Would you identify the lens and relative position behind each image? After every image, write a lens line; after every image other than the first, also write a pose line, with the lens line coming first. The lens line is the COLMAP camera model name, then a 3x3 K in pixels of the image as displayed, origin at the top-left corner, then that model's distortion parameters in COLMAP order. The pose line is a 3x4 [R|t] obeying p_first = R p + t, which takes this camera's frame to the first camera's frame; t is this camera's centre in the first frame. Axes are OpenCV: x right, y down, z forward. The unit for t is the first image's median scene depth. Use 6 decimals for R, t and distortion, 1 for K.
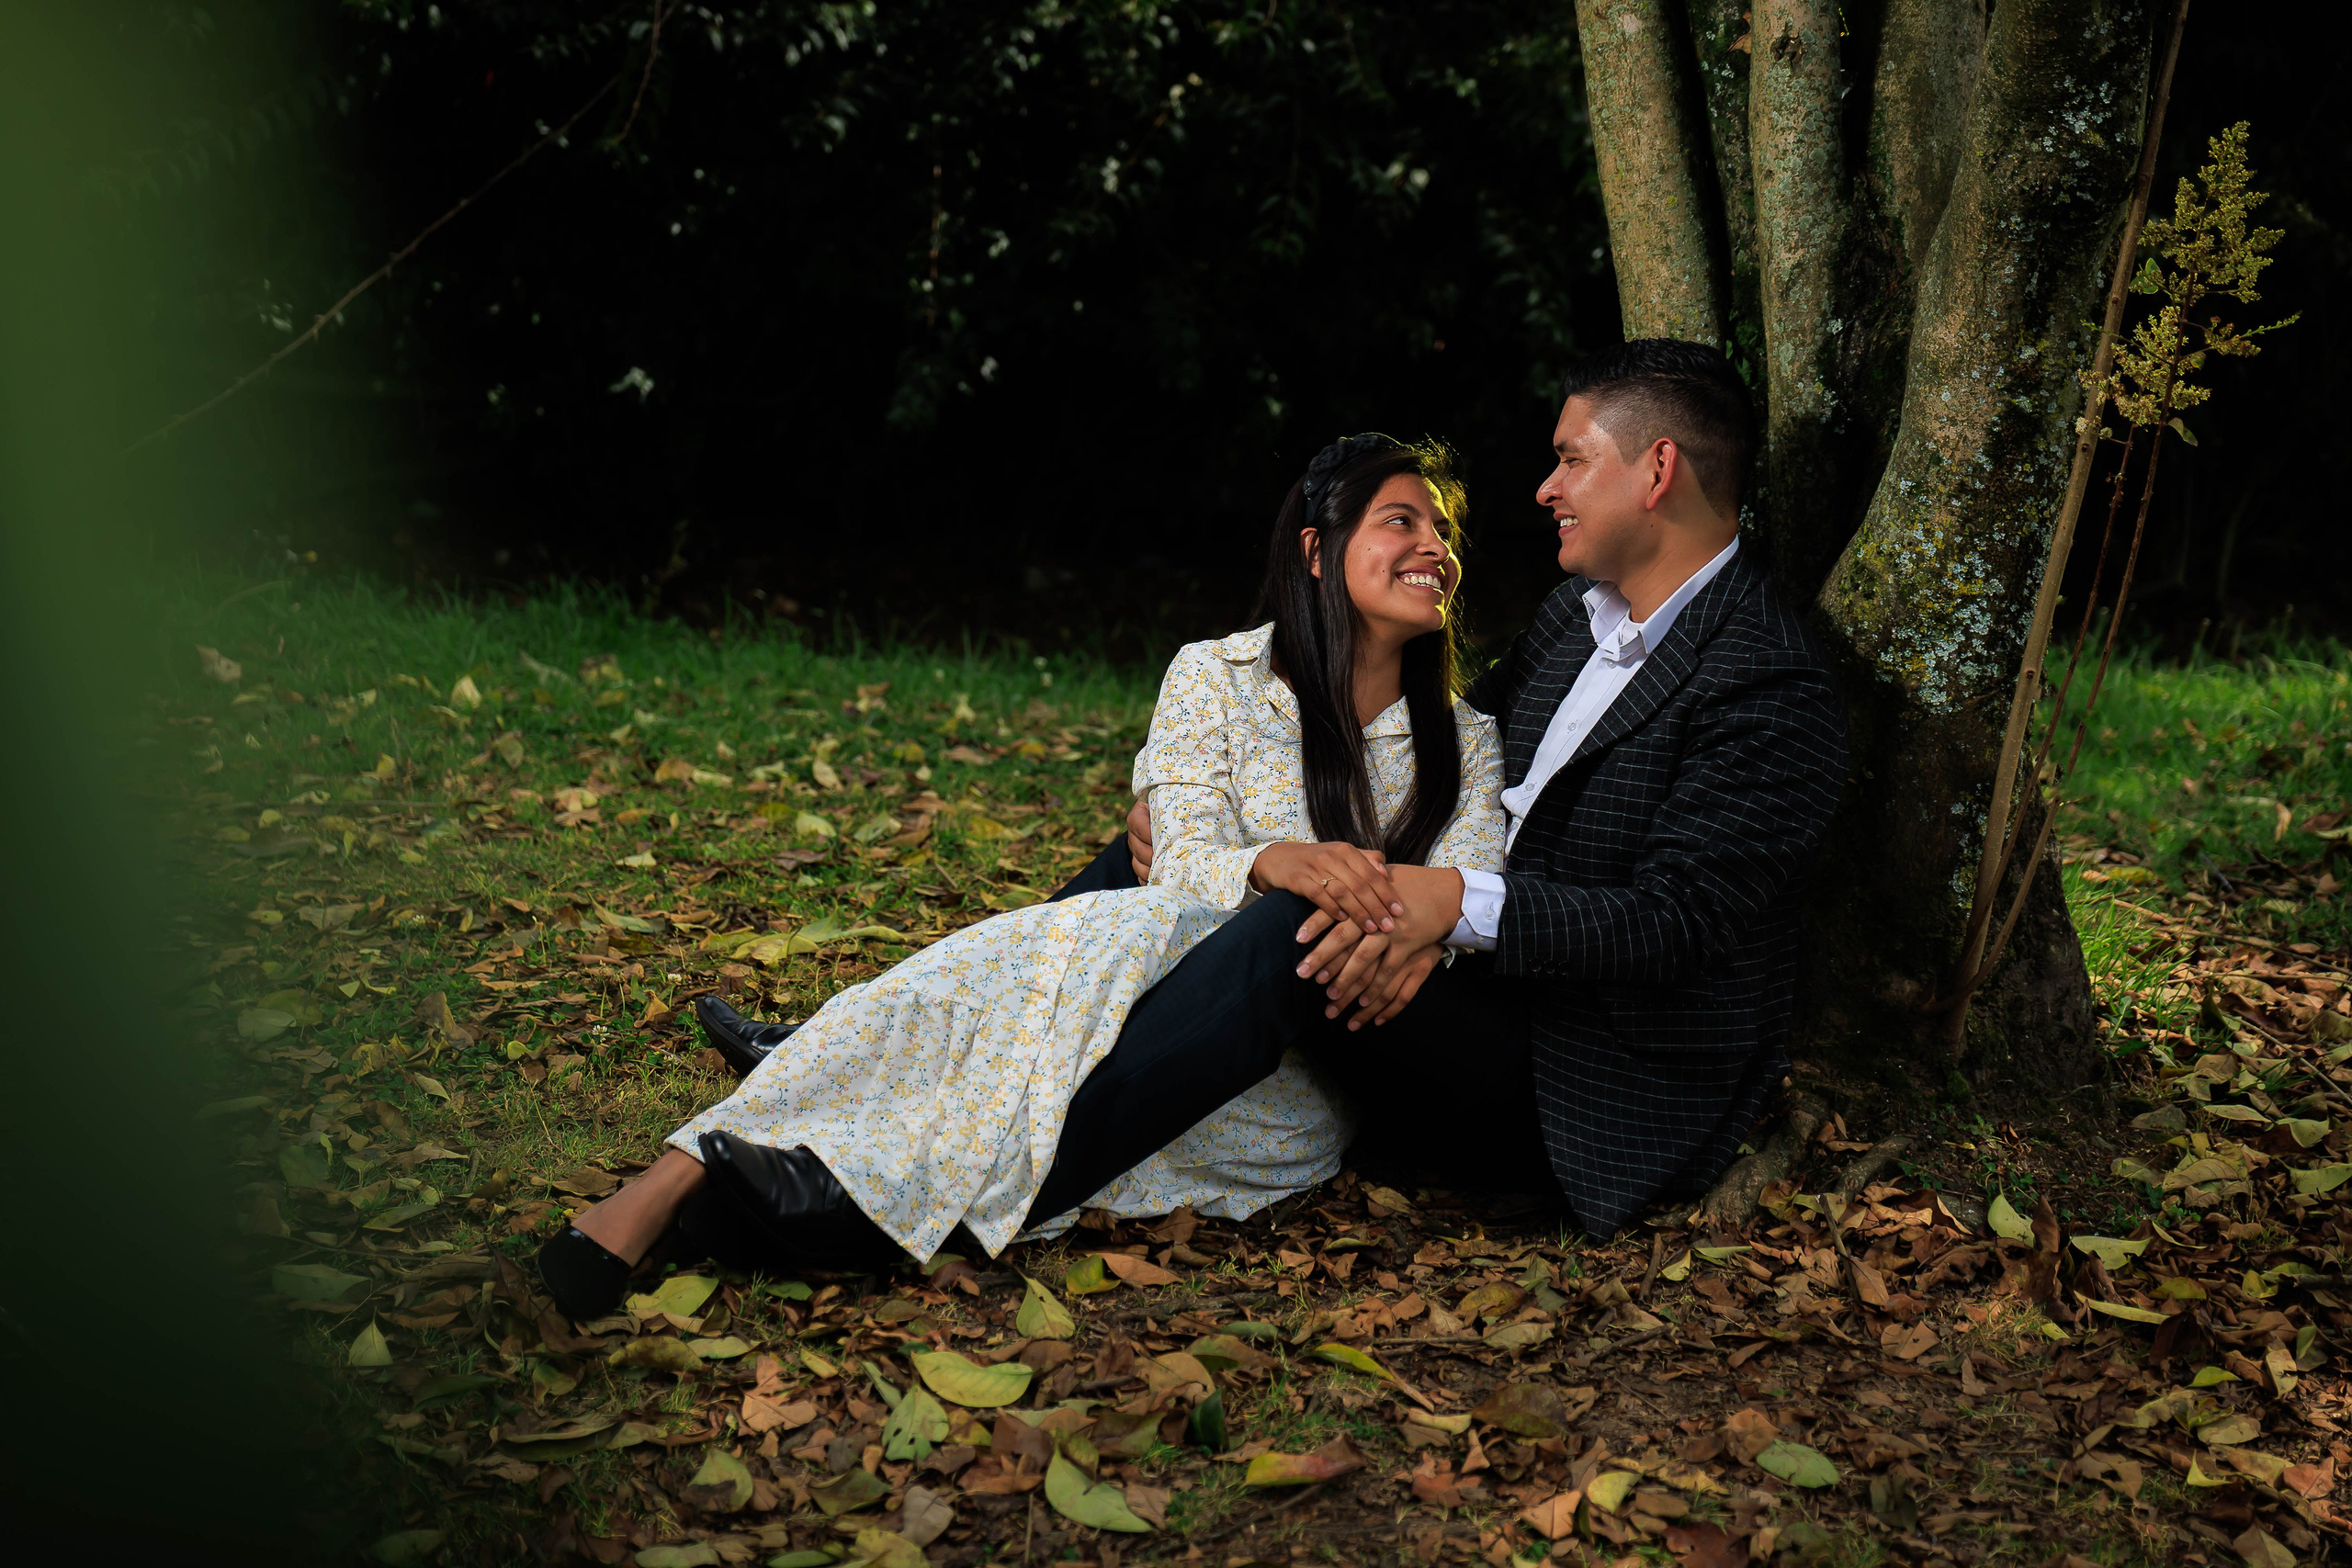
lens RADIAL K [[3640.4, 0, 1173.0], [0, 3640.4, 785.1], [0, 0, 1]] dist [0.005590, 0.000000]
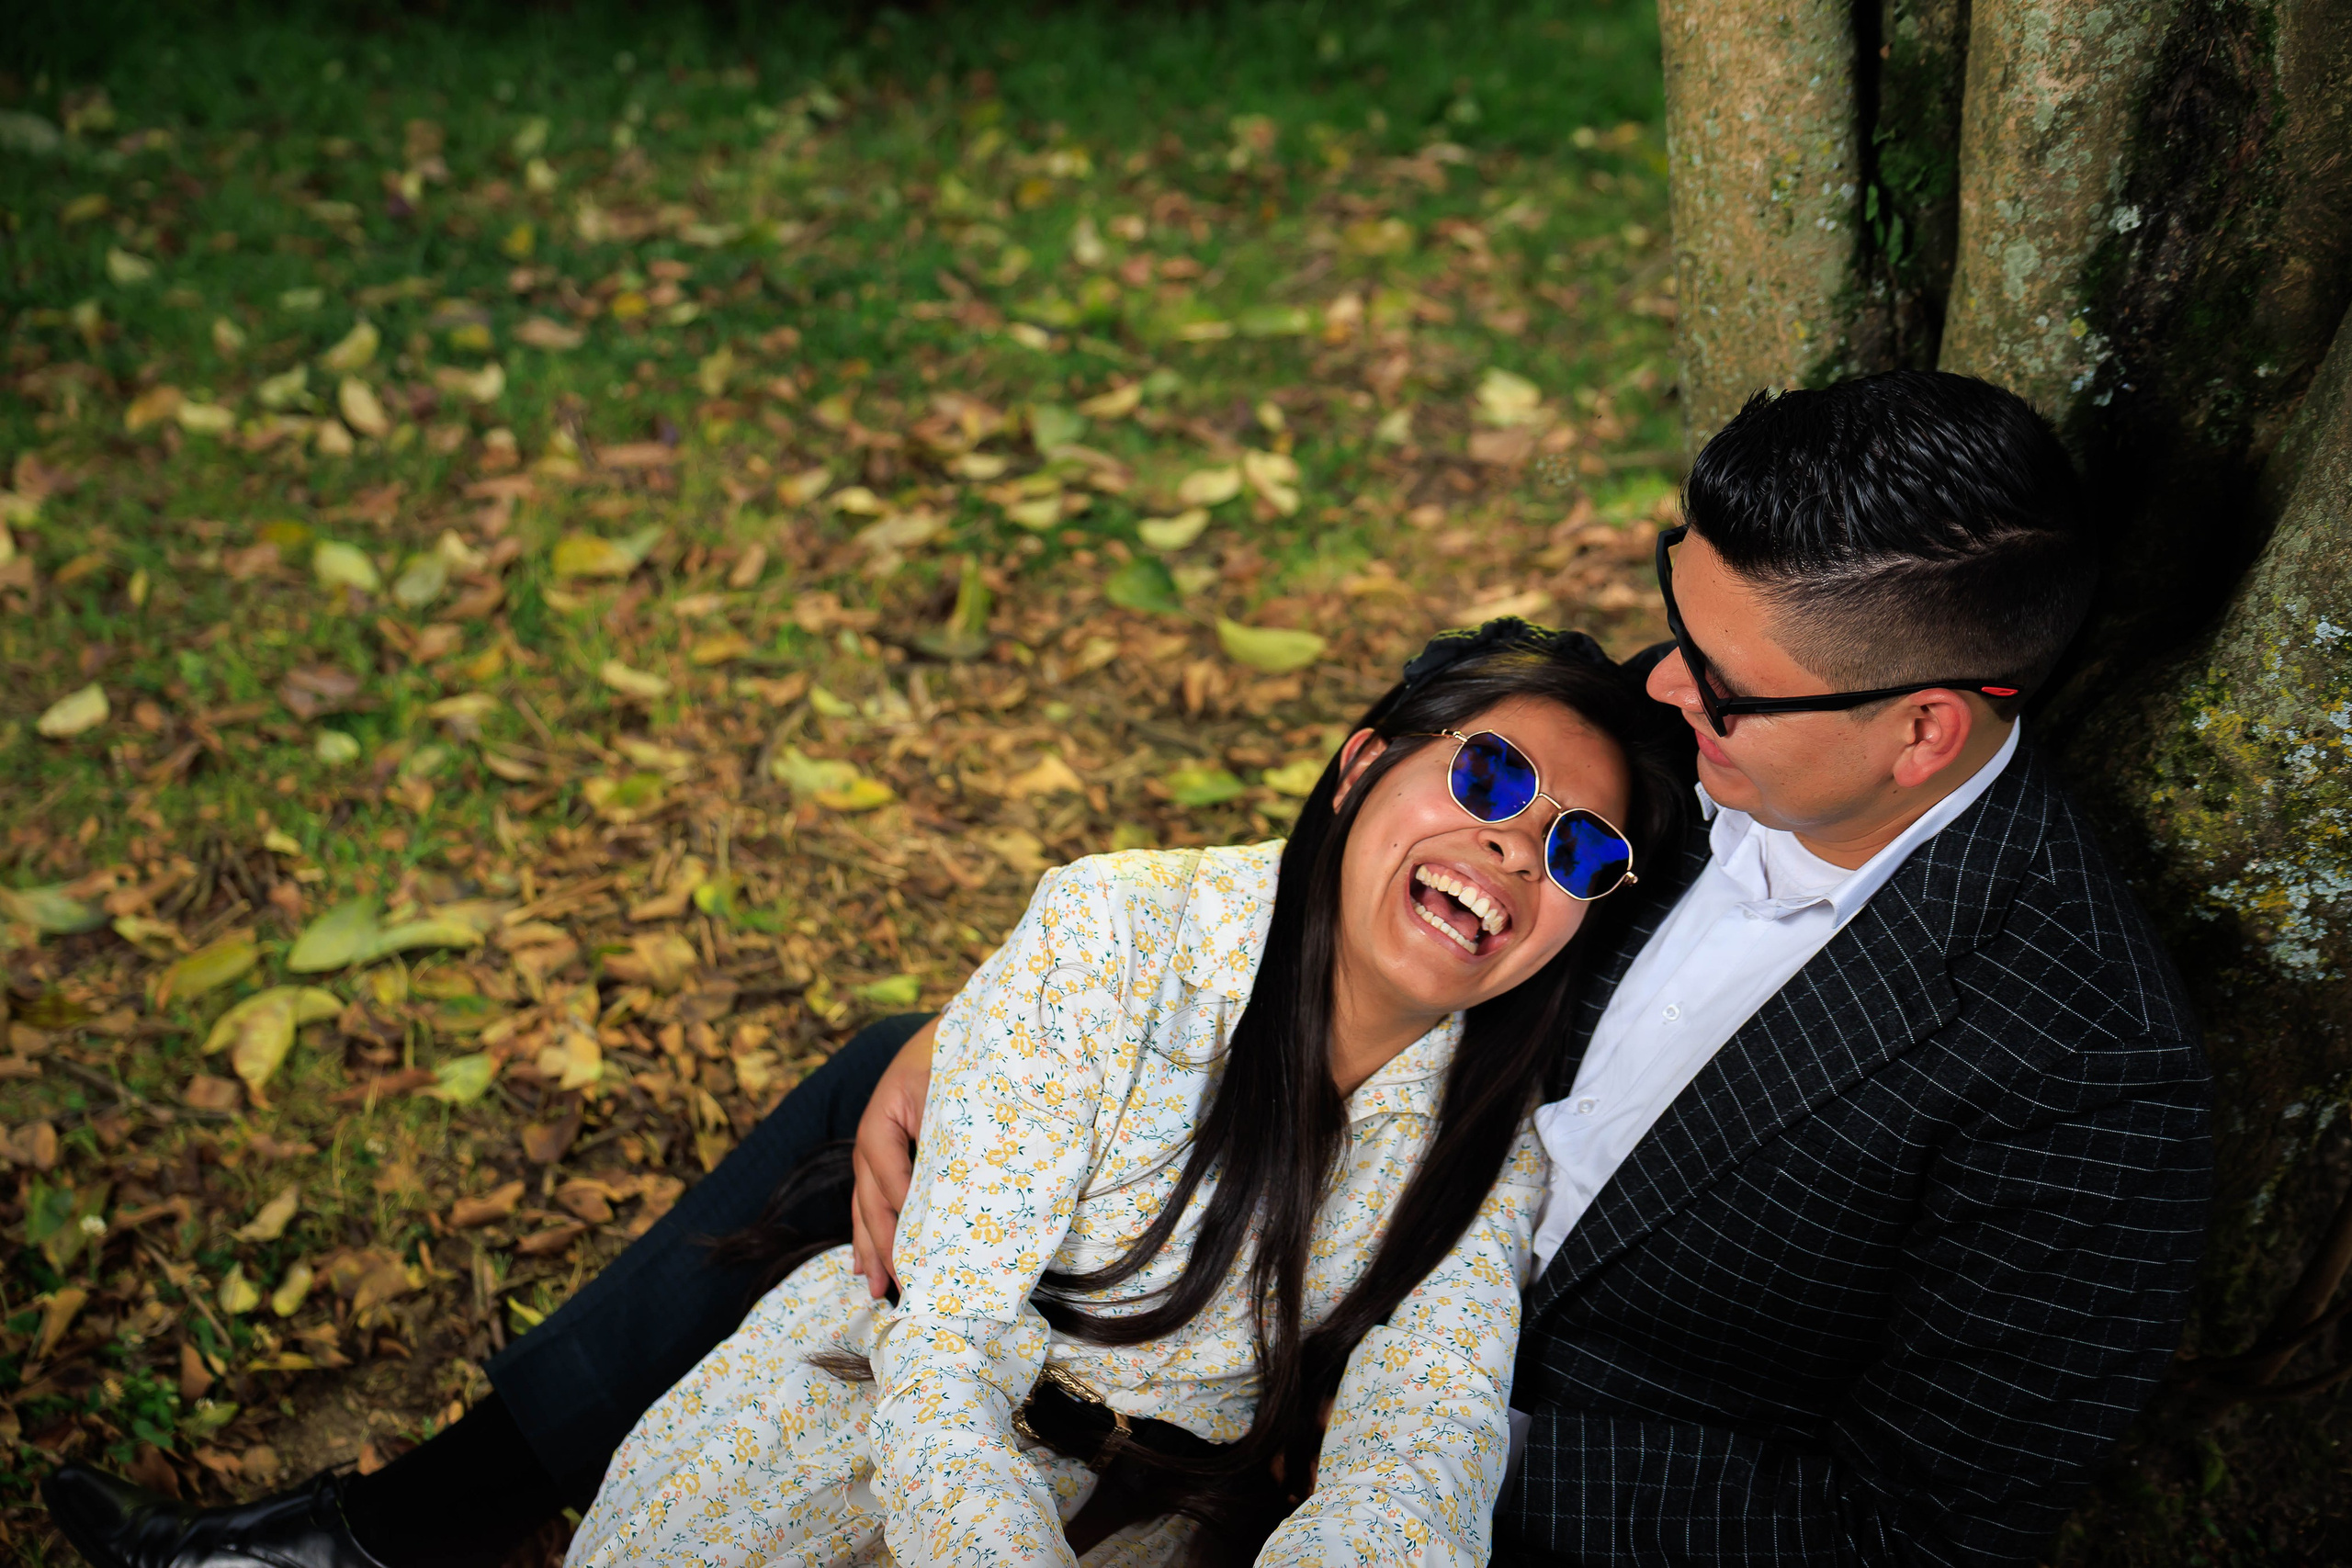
lens RADIAL K [[2701.3, 0, 1186.1], [0, 2701.3, 781.3], [0, 0, 1]] dist [0.005151, 0.000000]
pose [[0.987418, -0.070862, 0.141366, -0.015133], [0.016039, 0.934243, 0.356275, -0.192227], [-0.157316, -0.349525, 0.923625, 0.628584]]
